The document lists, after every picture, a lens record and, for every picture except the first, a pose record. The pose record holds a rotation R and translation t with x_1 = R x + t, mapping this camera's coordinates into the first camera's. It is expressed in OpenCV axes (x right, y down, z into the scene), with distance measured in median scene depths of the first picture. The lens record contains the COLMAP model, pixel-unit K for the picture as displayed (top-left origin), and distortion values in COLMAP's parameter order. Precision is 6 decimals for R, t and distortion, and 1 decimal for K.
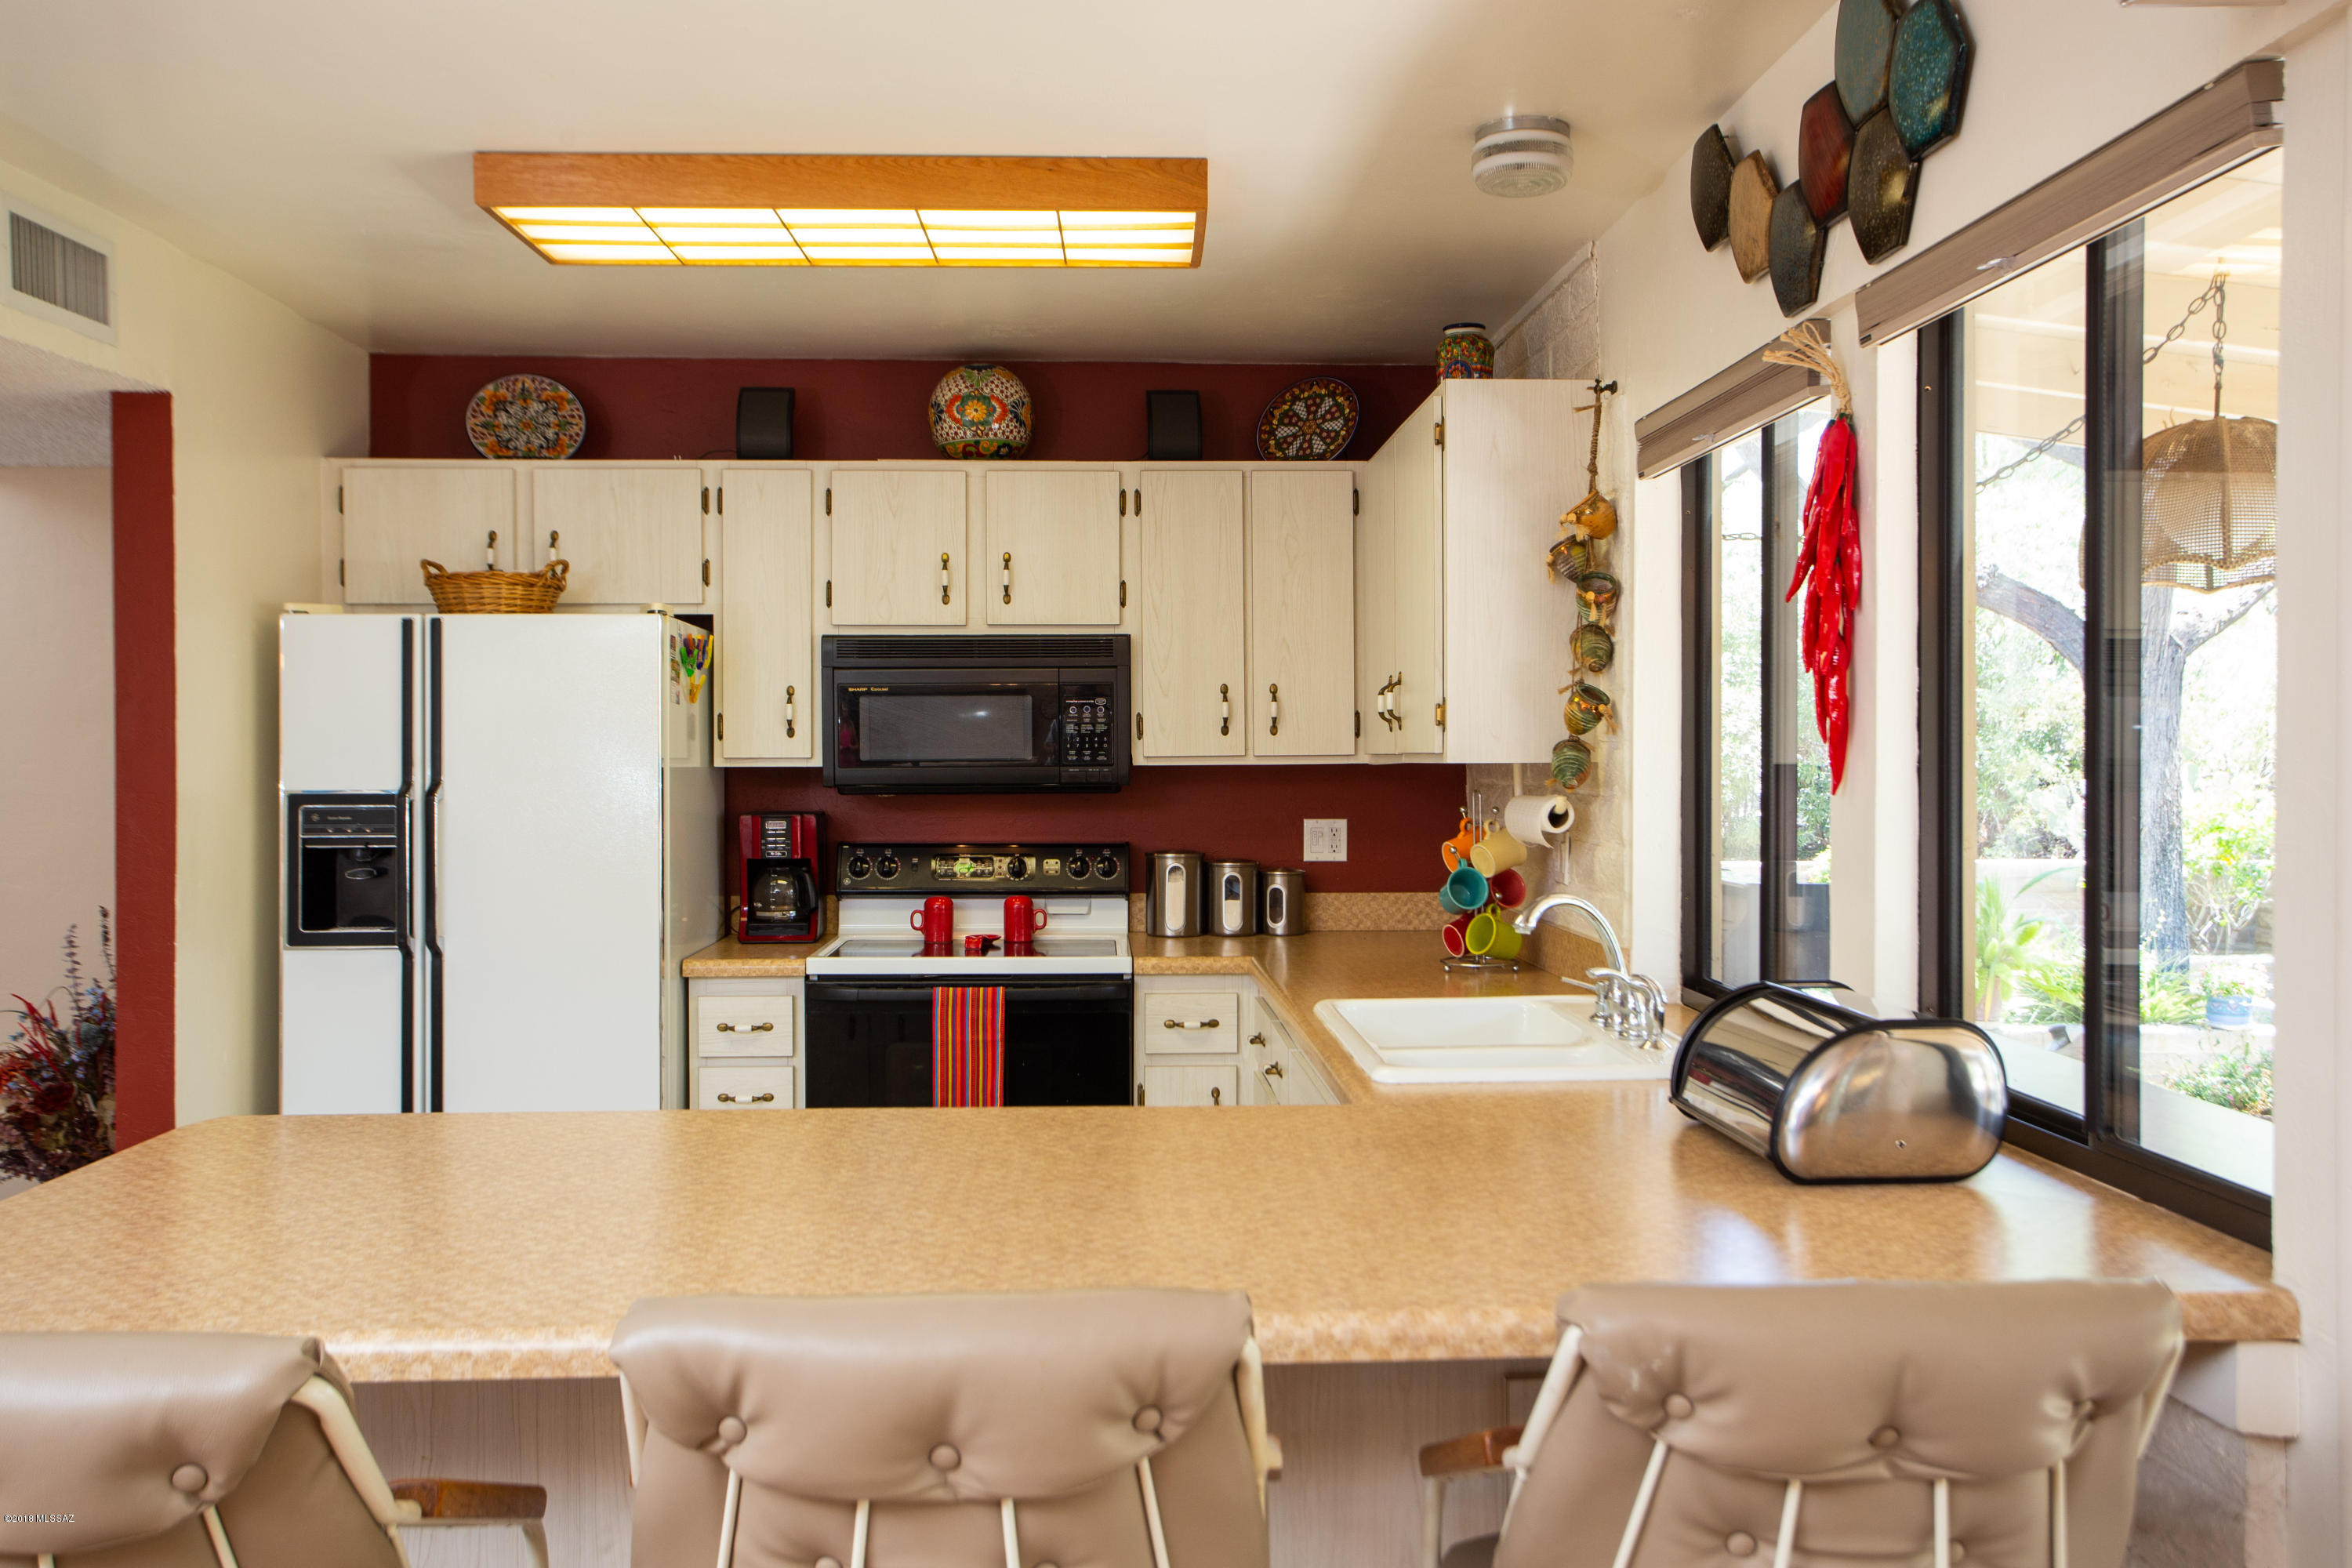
lens RADIAL K [[2036.9, 0, 1176.0], [0, 2036.9, 784.0], [0, 0, 1]] dist [0.005127, 0.080006]
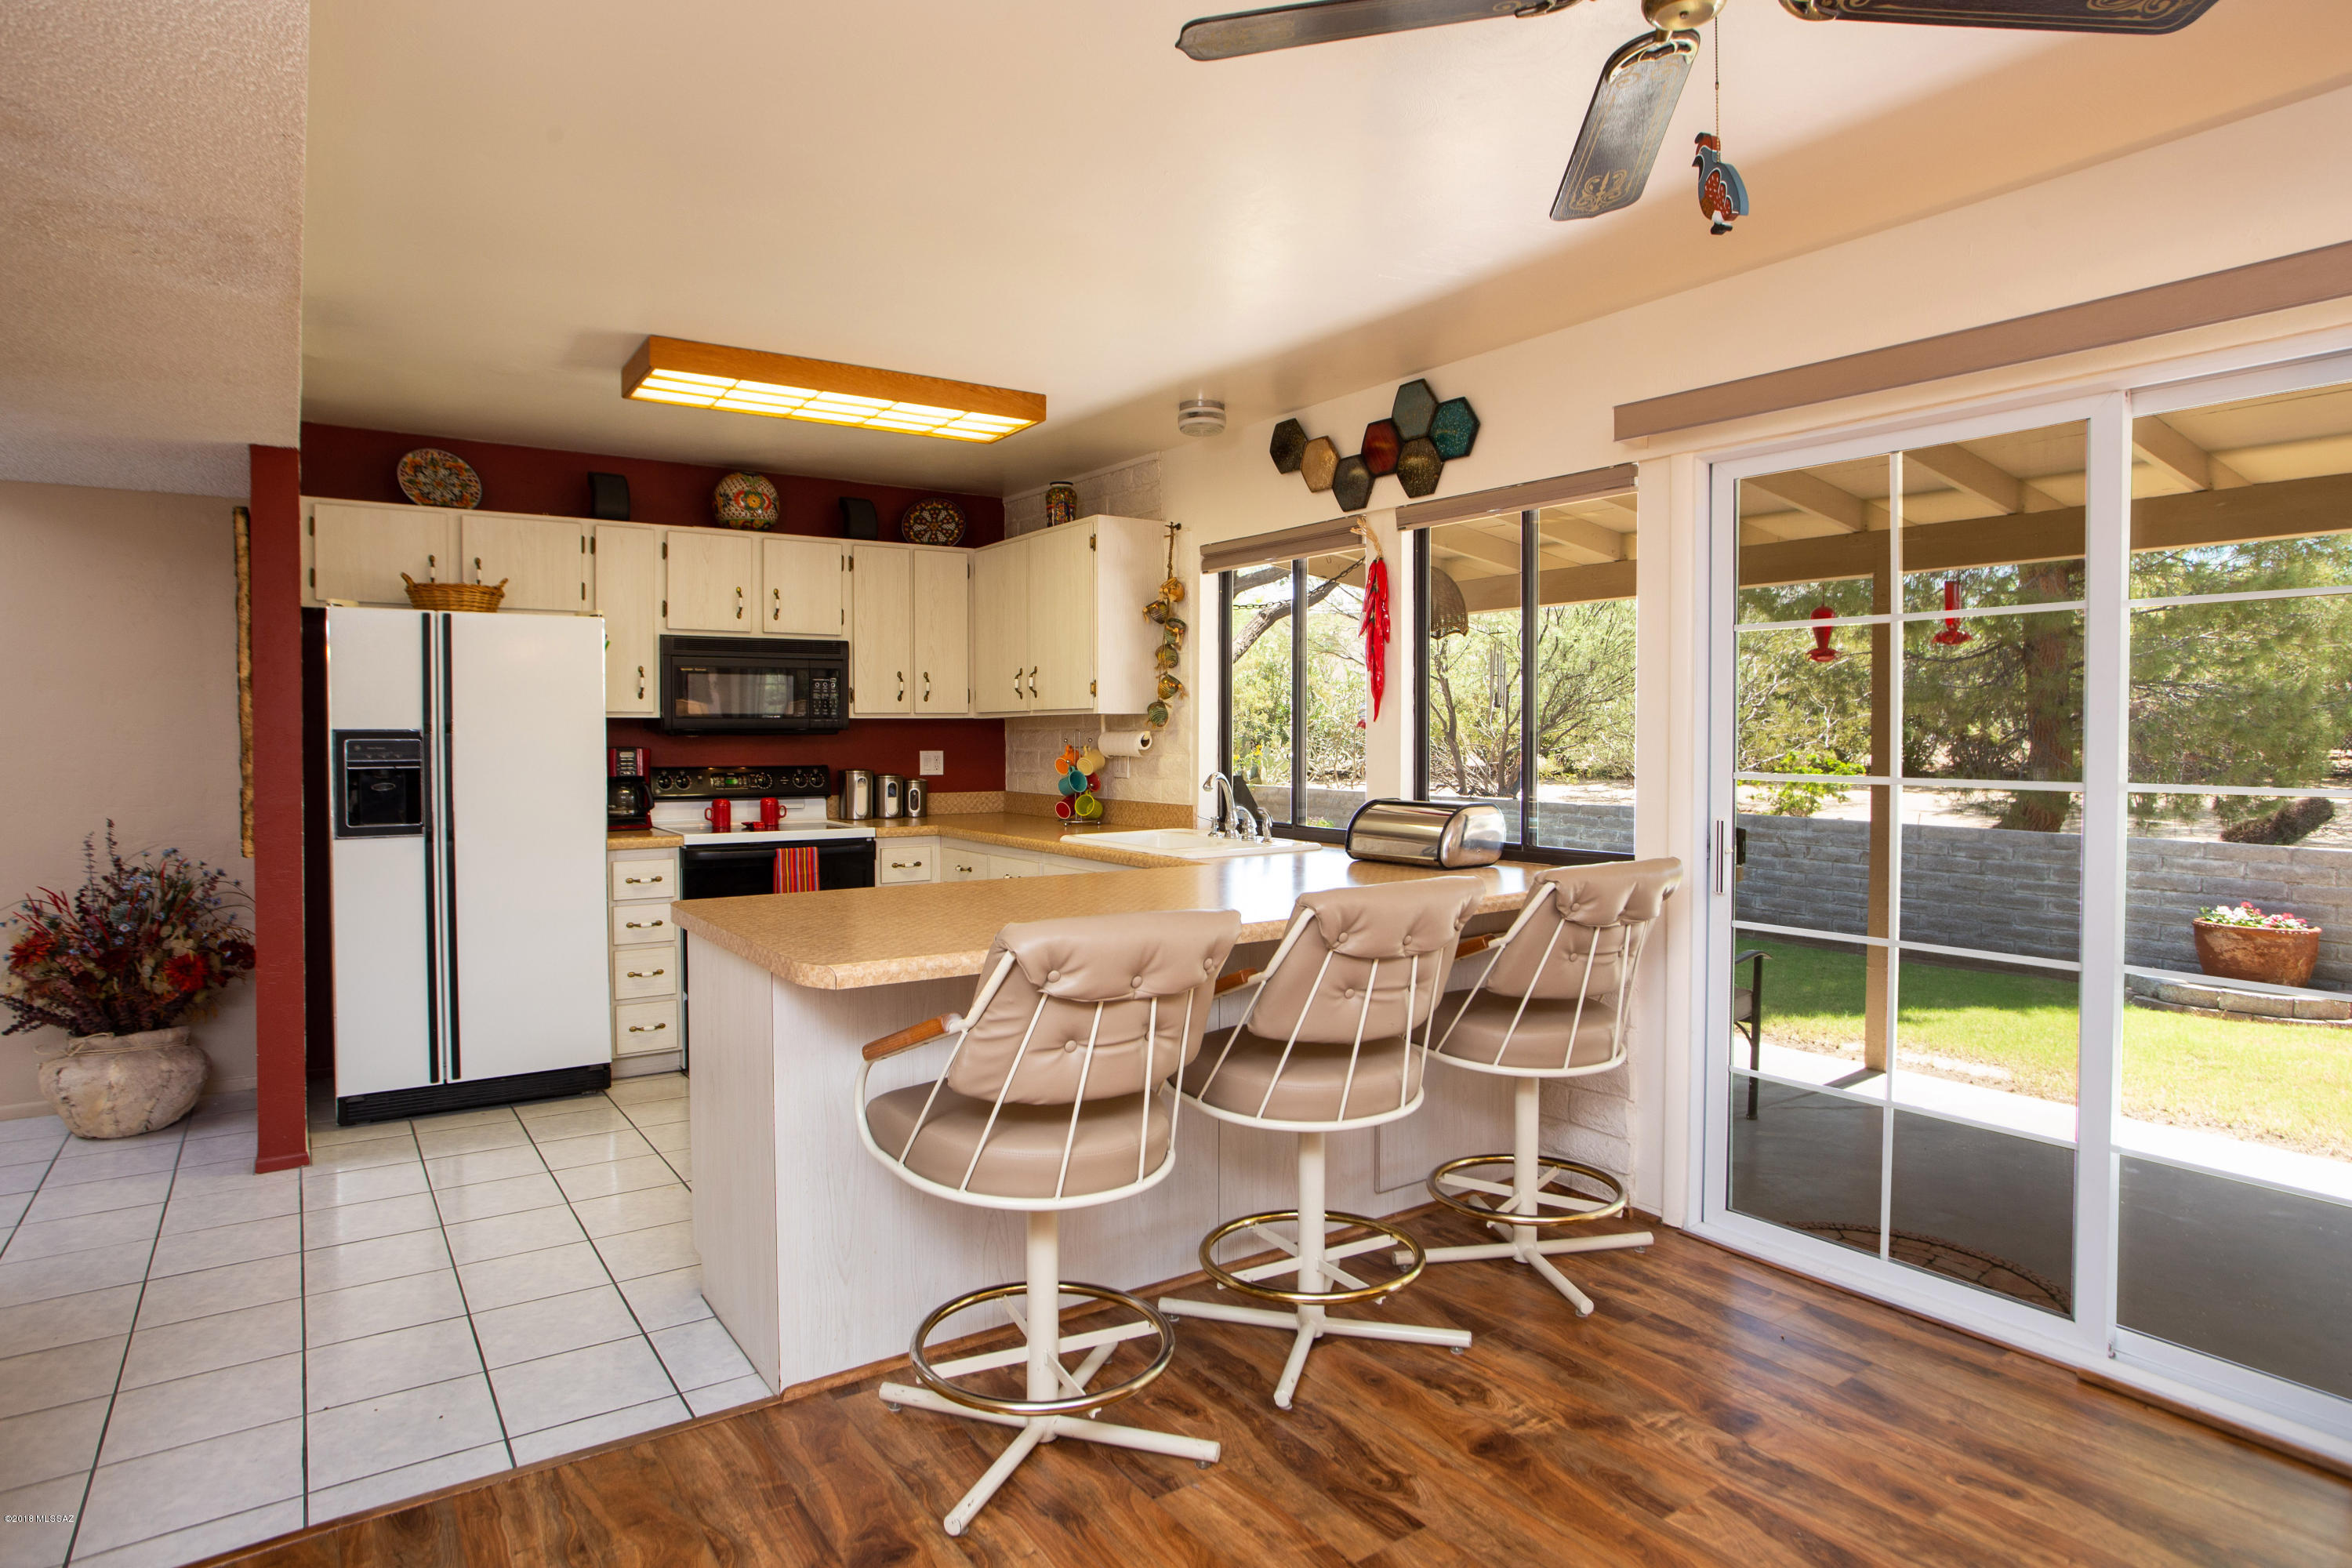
lens RADIAL K [[1344.2, 0, 1176.0], [0, 1344.2, 784.0], [0, 0, 1]] dist [-0.004227, 0.000022]
pose [[0.856157, -0.018891, 0.516371, -0.374314], [0.007359, 0.999676, 0.024371, 0.020825], [-0.516664, -0.017065, 0.856018, -0.106189]]
